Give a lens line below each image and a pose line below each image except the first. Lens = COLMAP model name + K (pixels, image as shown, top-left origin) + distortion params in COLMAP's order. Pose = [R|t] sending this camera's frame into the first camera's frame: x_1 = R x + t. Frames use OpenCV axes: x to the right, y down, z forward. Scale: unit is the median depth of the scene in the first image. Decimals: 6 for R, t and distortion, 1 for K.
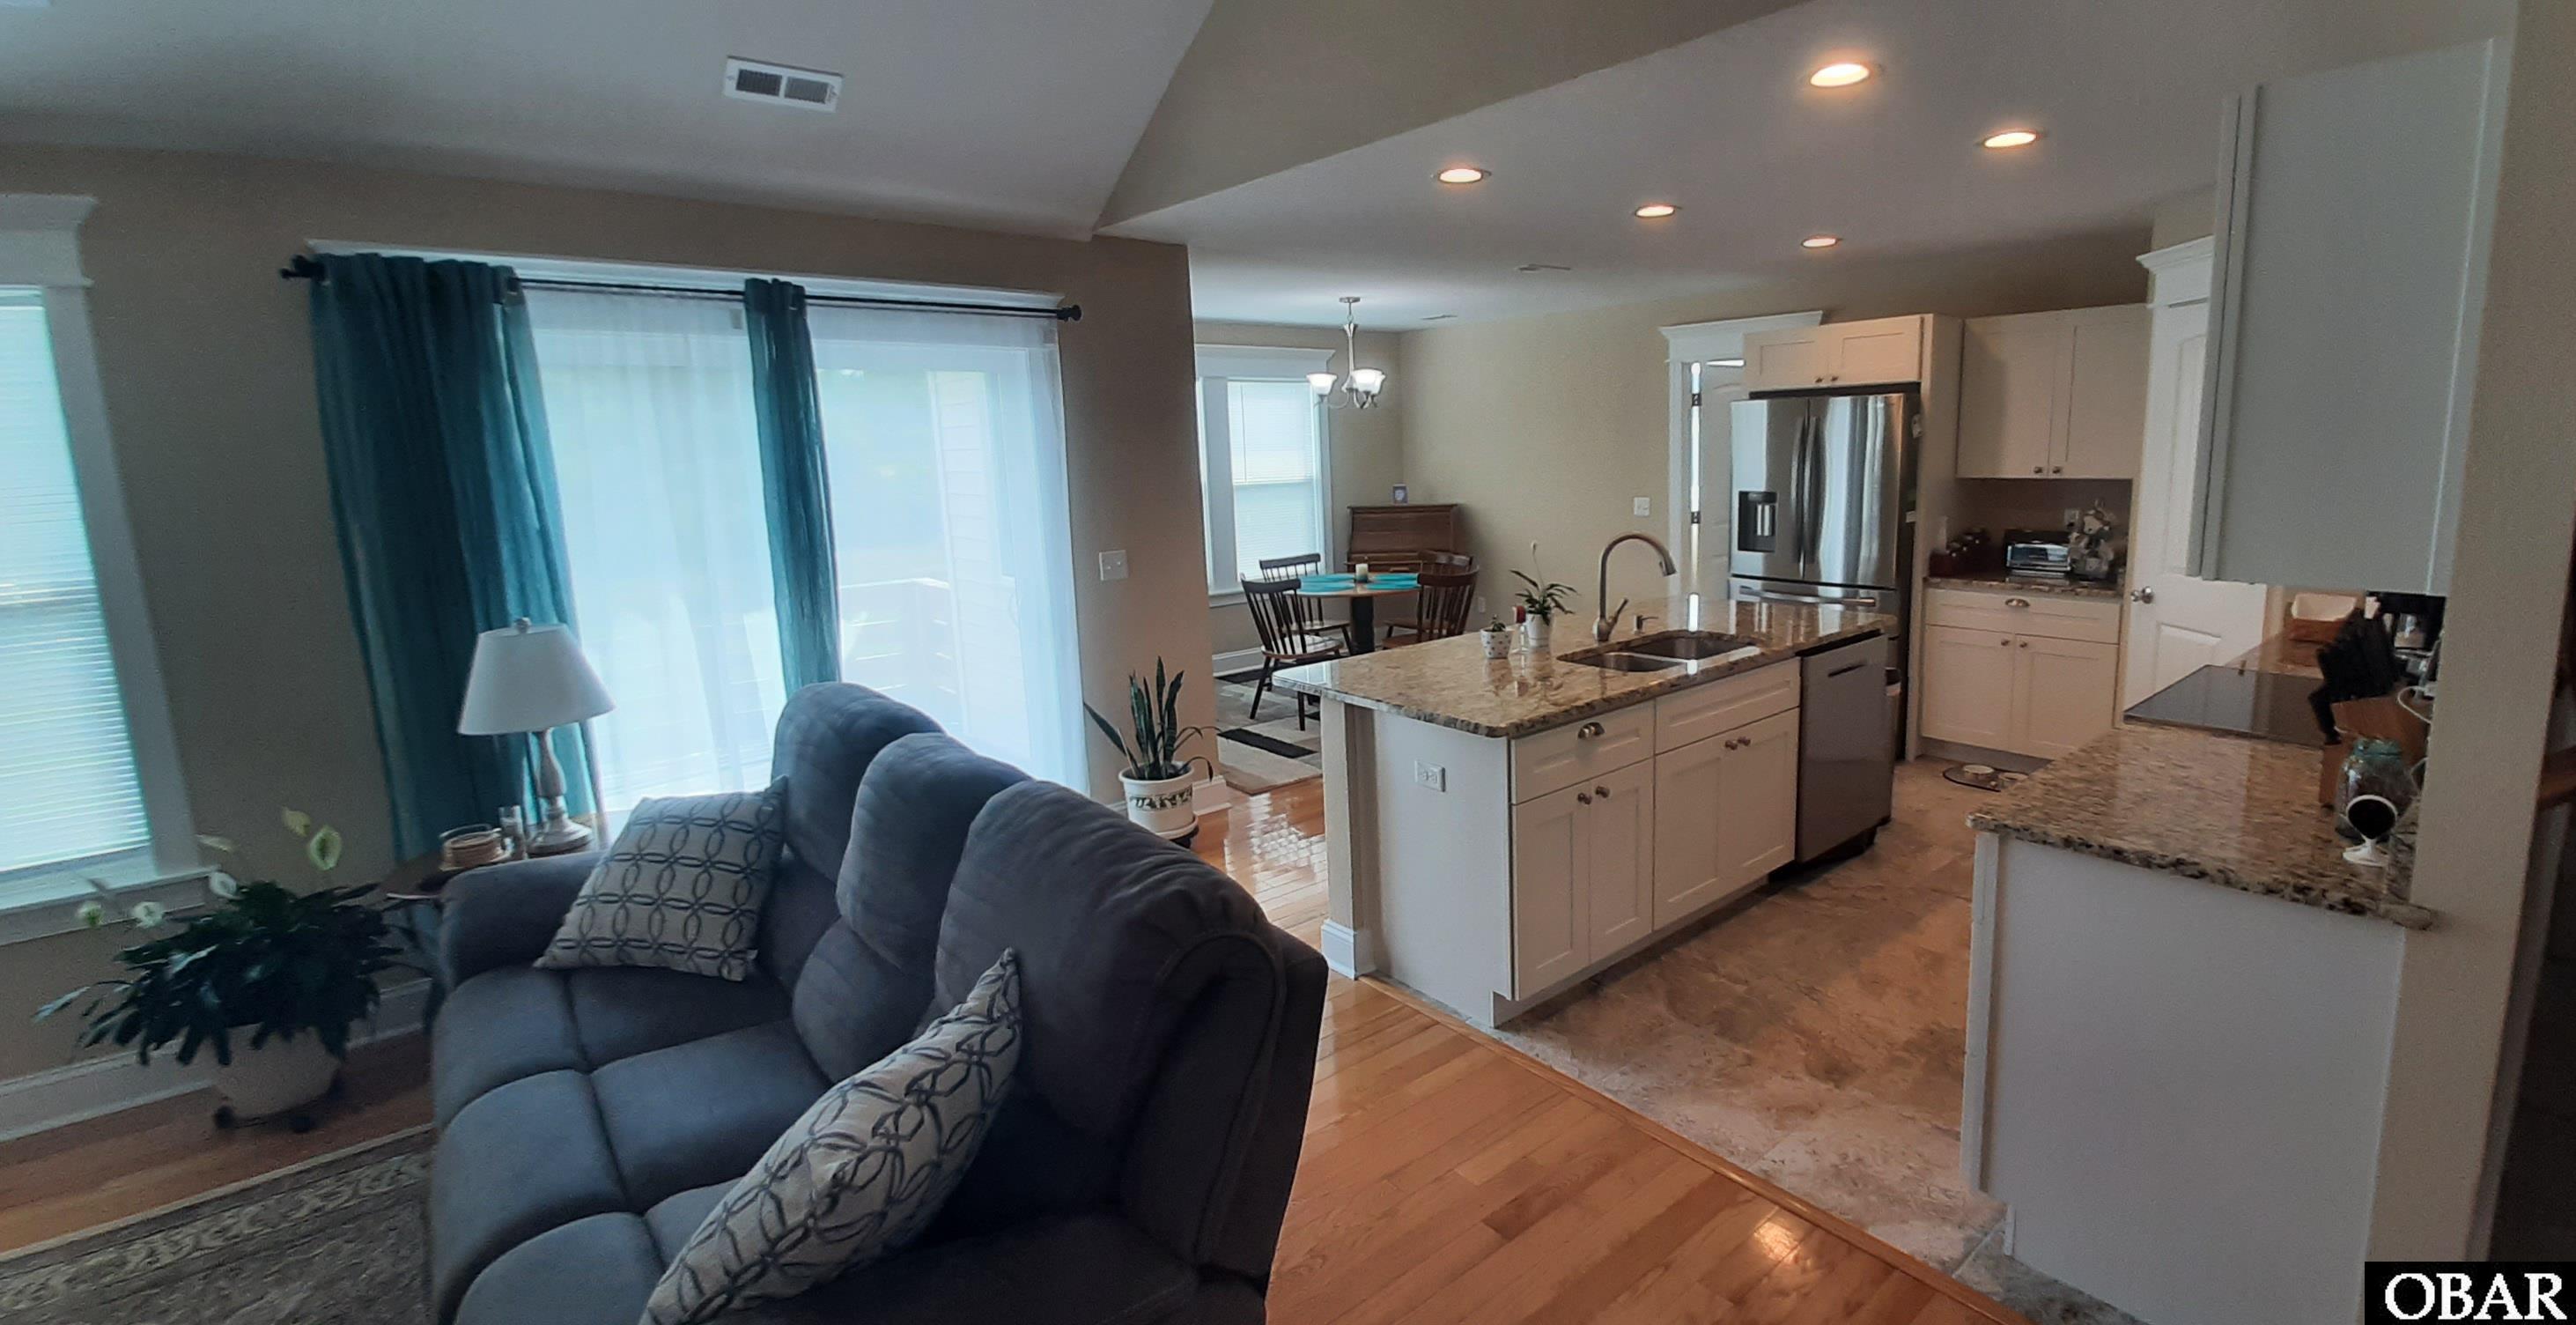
lens RADIAL K [[1158.4, 0, 1421.7], [0, 1158.4, 645.8], [0, 0, 1]] dist [-0.012874, -0.001862]
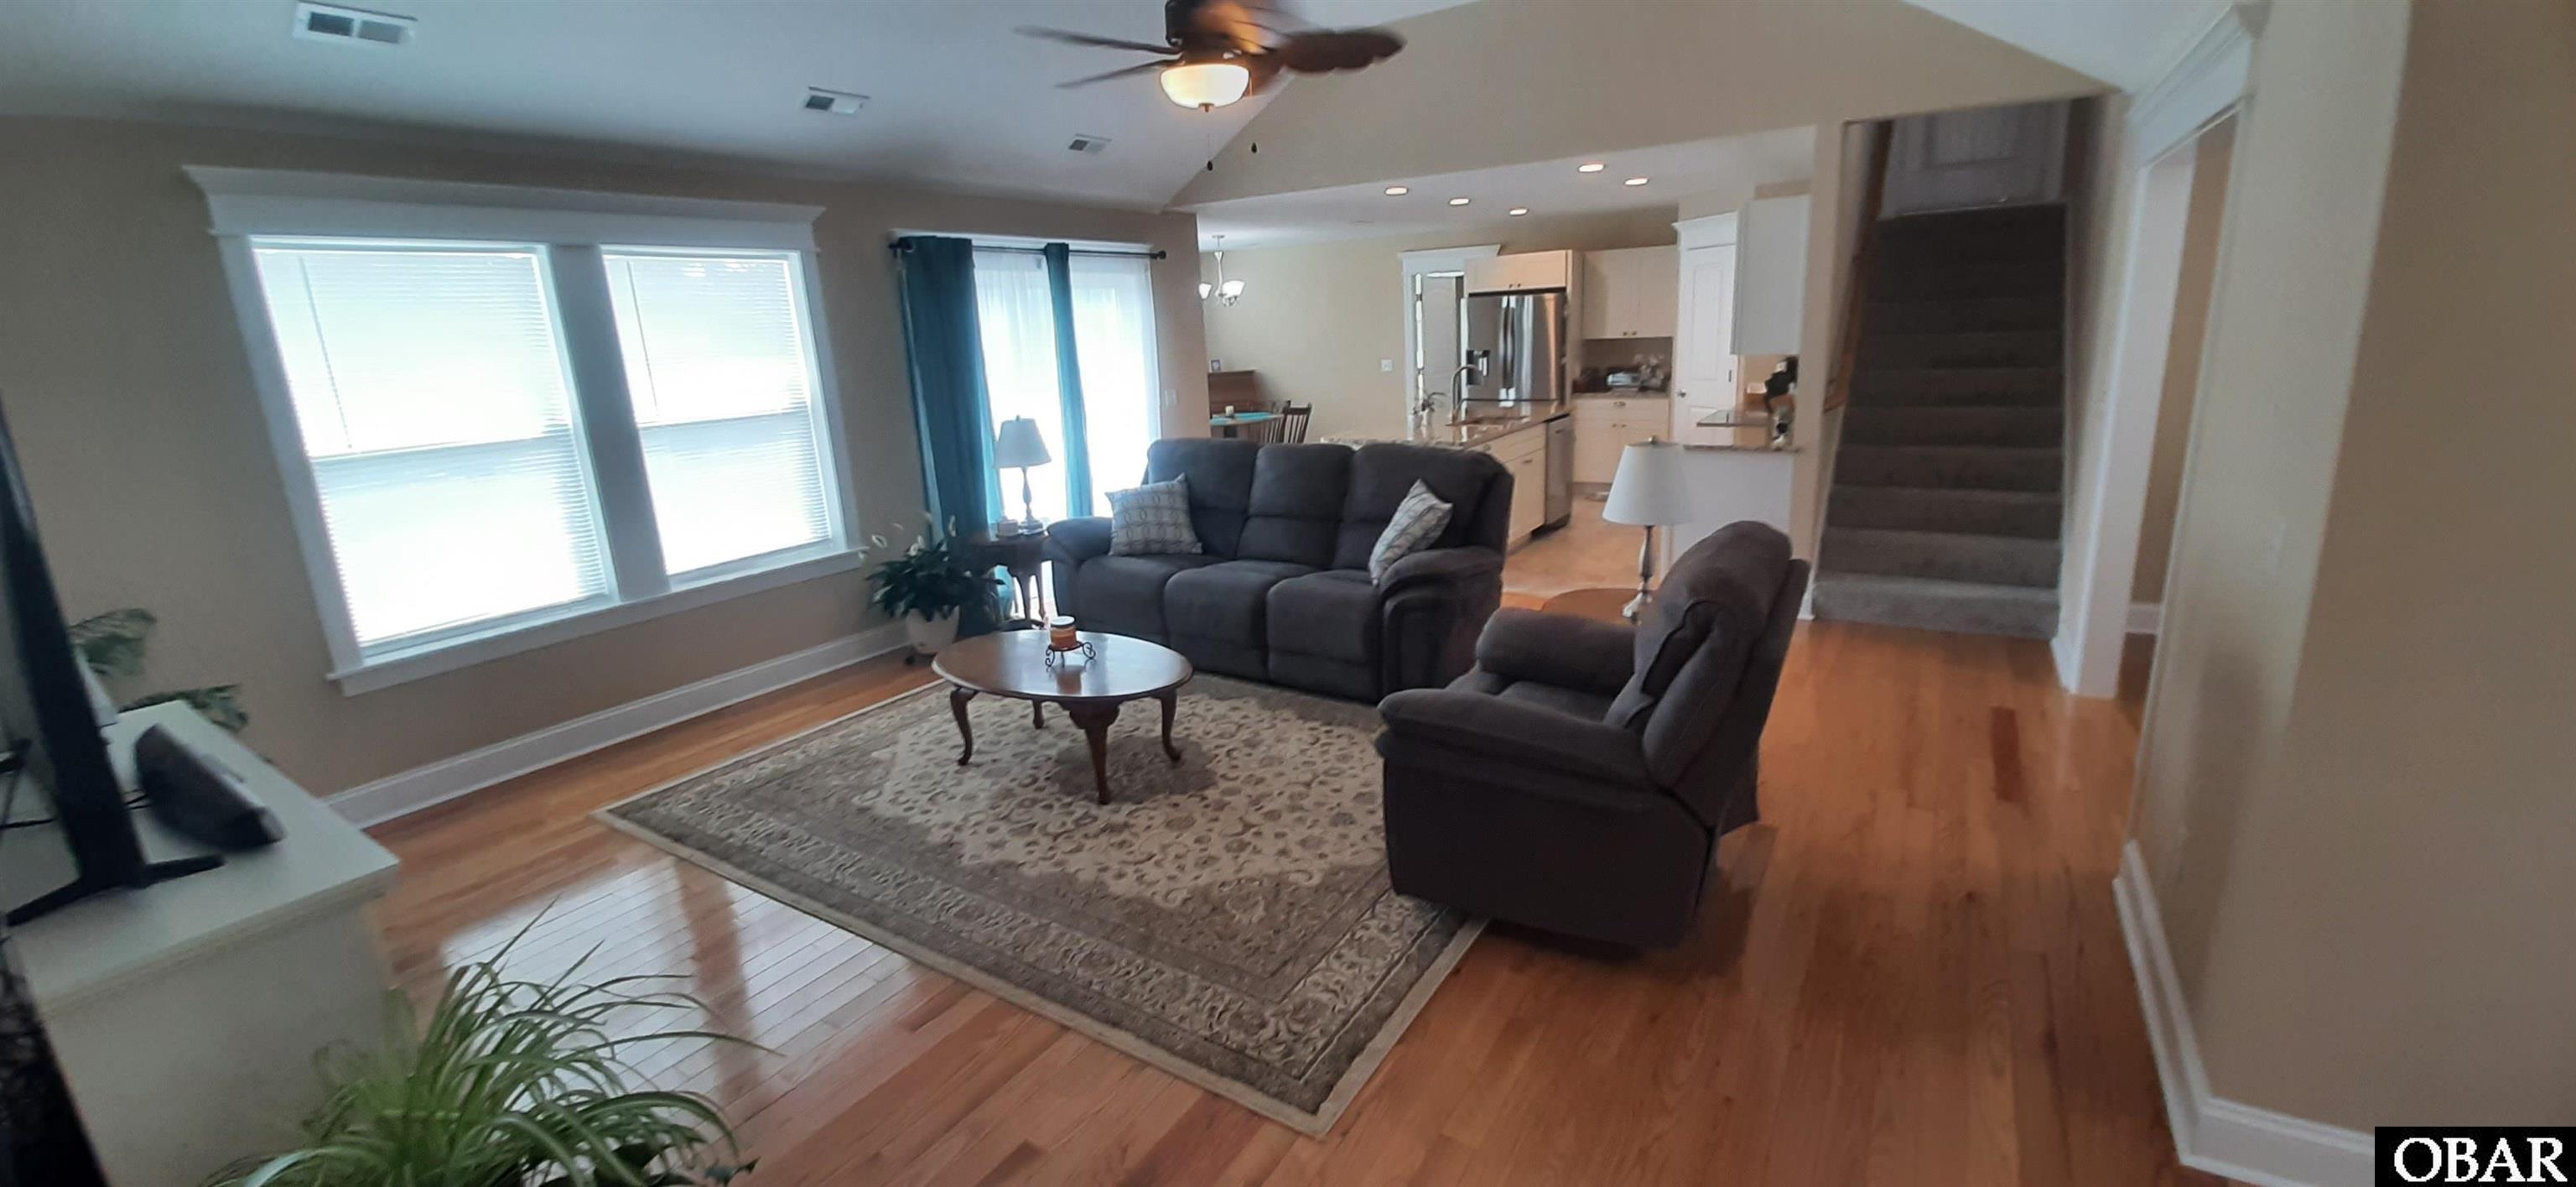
lens RADIAL K [[1043.1, 0, 1291.4], [0, 1043.1, 578.2], [0, 0, 1]] dist [0.000514, 0.000030]
pose [[0.965334, -0.080507, 0.248293, -0.501587], [0.066999, 0.995800, 0.062397, 0.116193], [-0.252273, -0.043598, 0.966673, -0.596589]]
